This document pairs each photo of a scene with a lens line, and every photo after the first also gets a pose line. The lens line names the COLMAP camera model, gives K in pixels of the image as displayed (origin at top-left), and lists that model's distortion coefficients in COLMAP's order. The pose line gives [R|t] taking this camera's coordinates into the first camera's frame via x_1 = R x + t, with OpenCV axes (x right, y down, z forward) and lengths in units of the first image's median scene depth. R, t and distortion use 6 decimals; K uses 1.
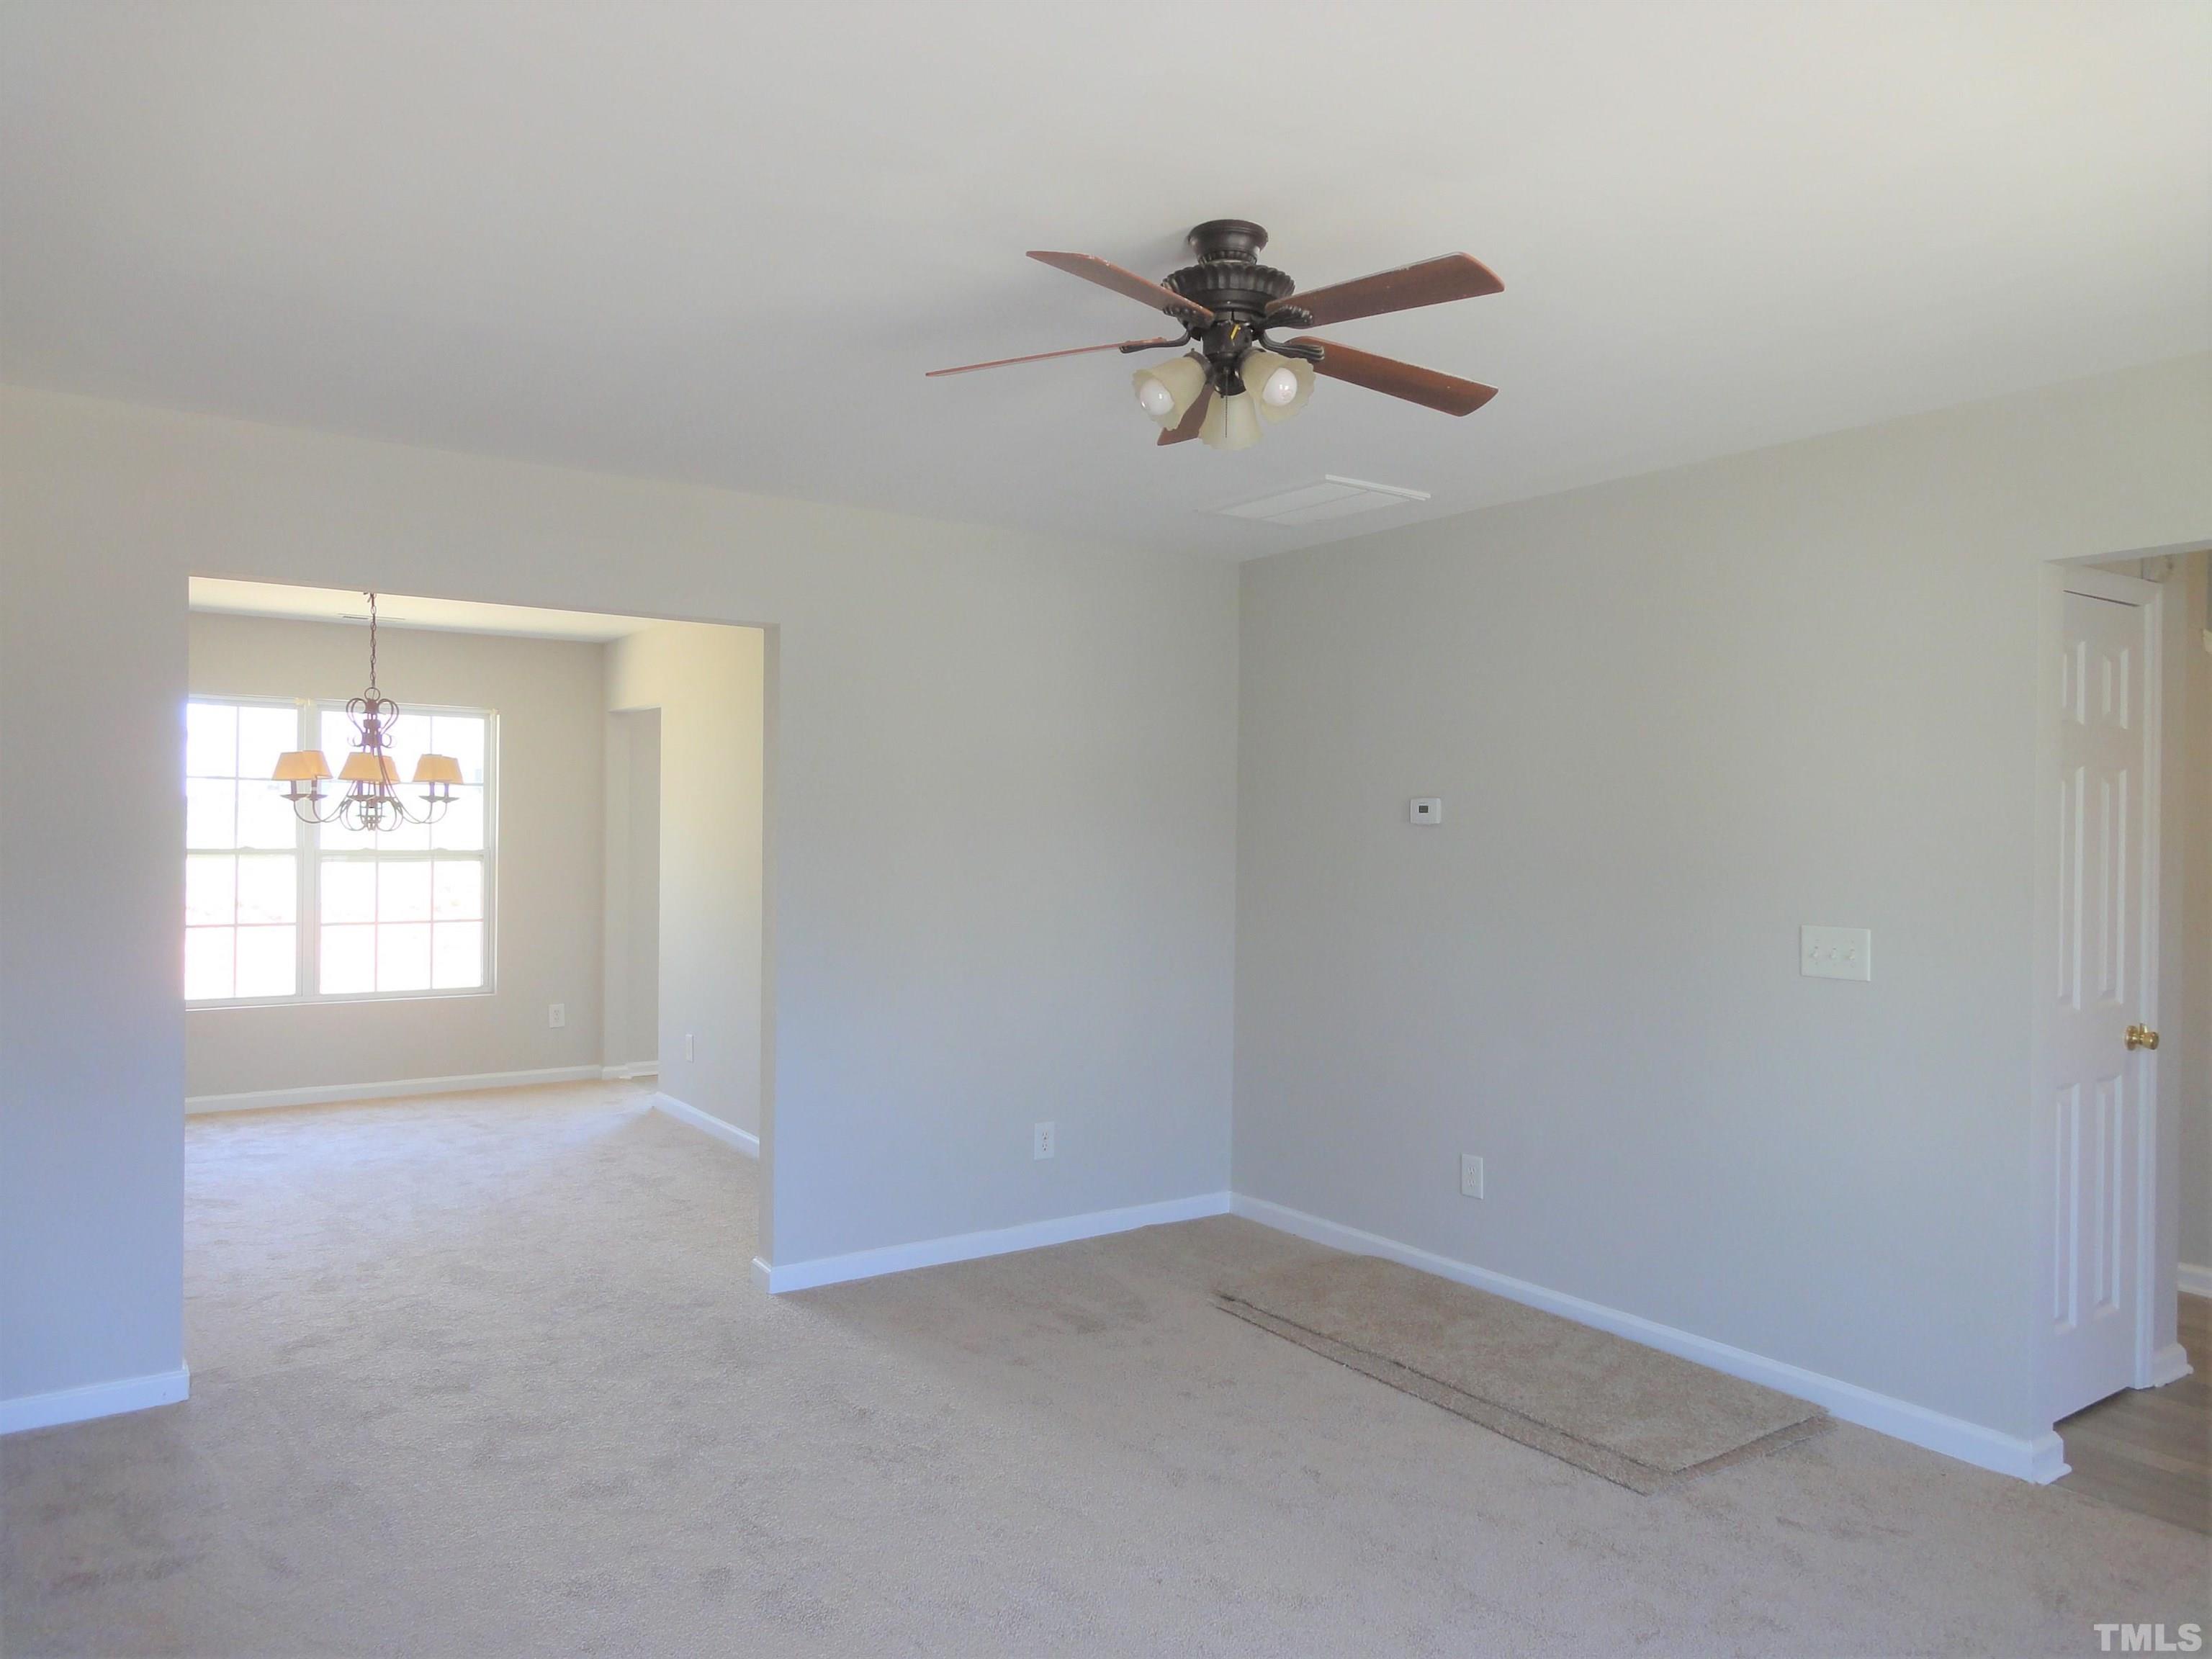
lens RADIAL K [[1472.2, 0, 1103.9], [0, 1472.2, 832.9], [0, 0, 1]] dist [-0.007343, 0.004608]
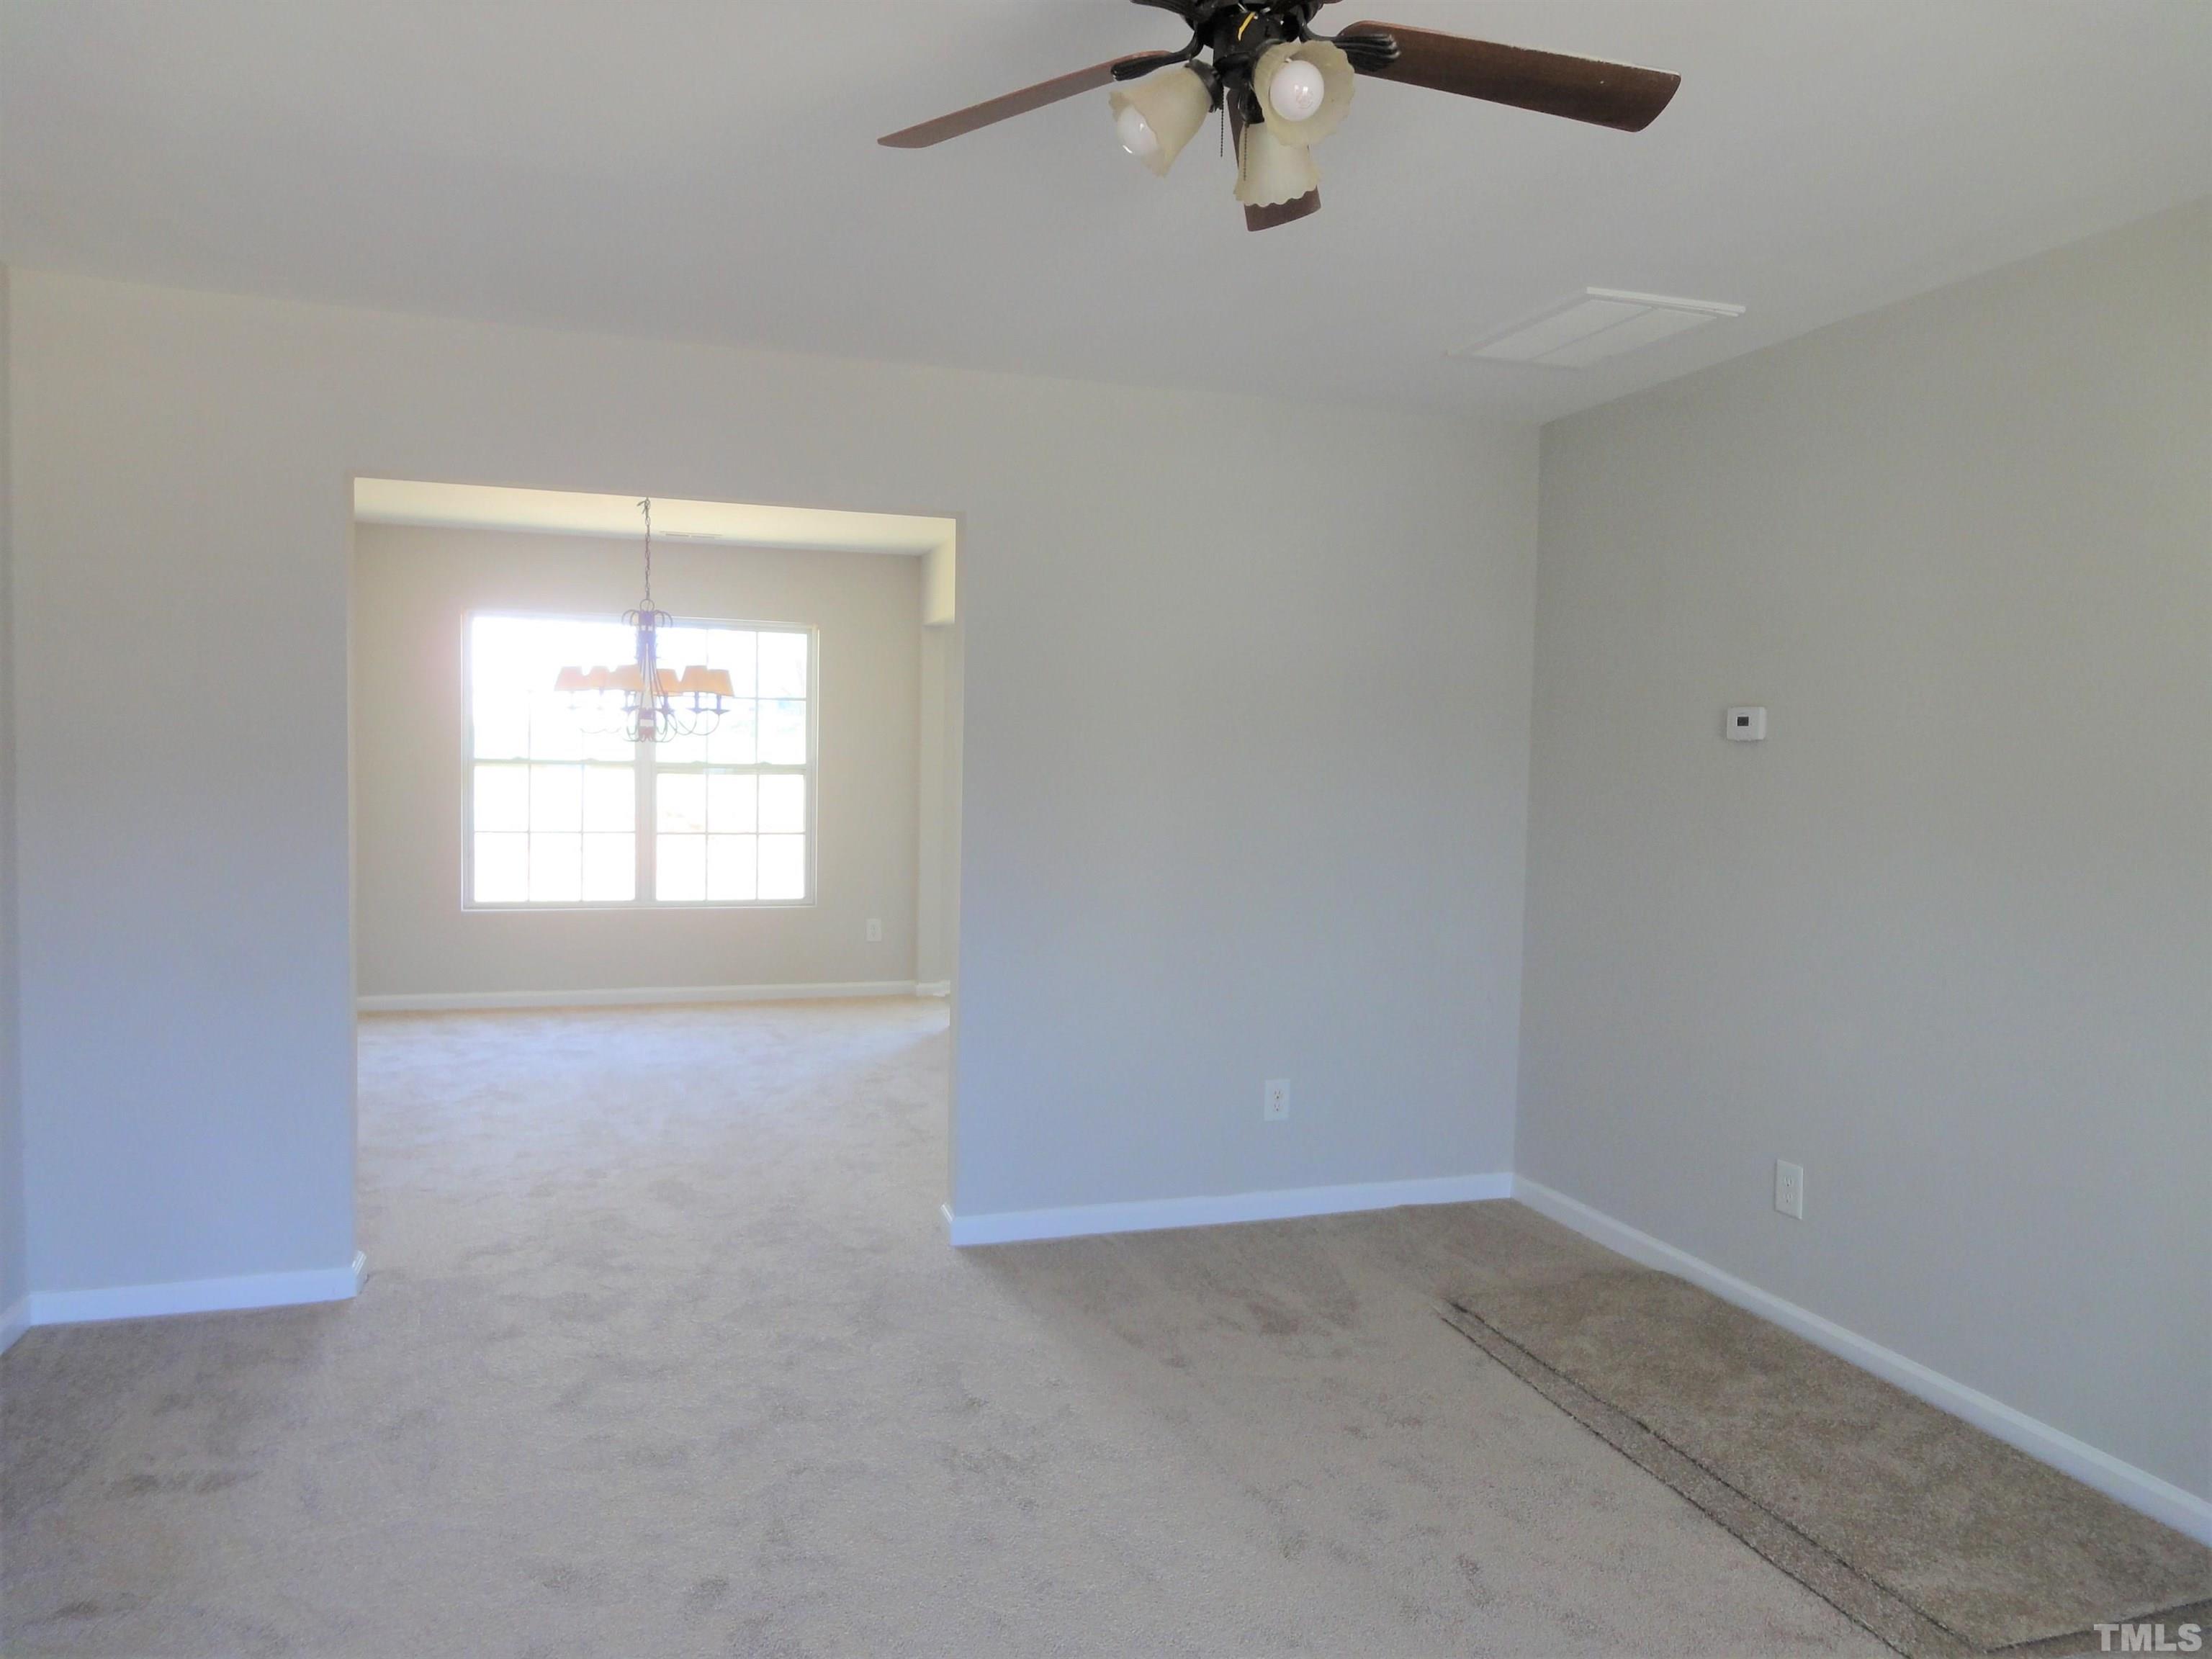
lens RADIAL K [[1472.2, 0, 1112.5], [0, 1472.2, 824.3], [0, 0, 1]] dist [-0.007343, 0.004608]
pose [[0.957546, 0.023410, -0.287330, 0.134264], [-0.010359, 0.998848, 0.046858, 0.005925], [0.288095, -0.041892, 0.956685, 0.164481]]
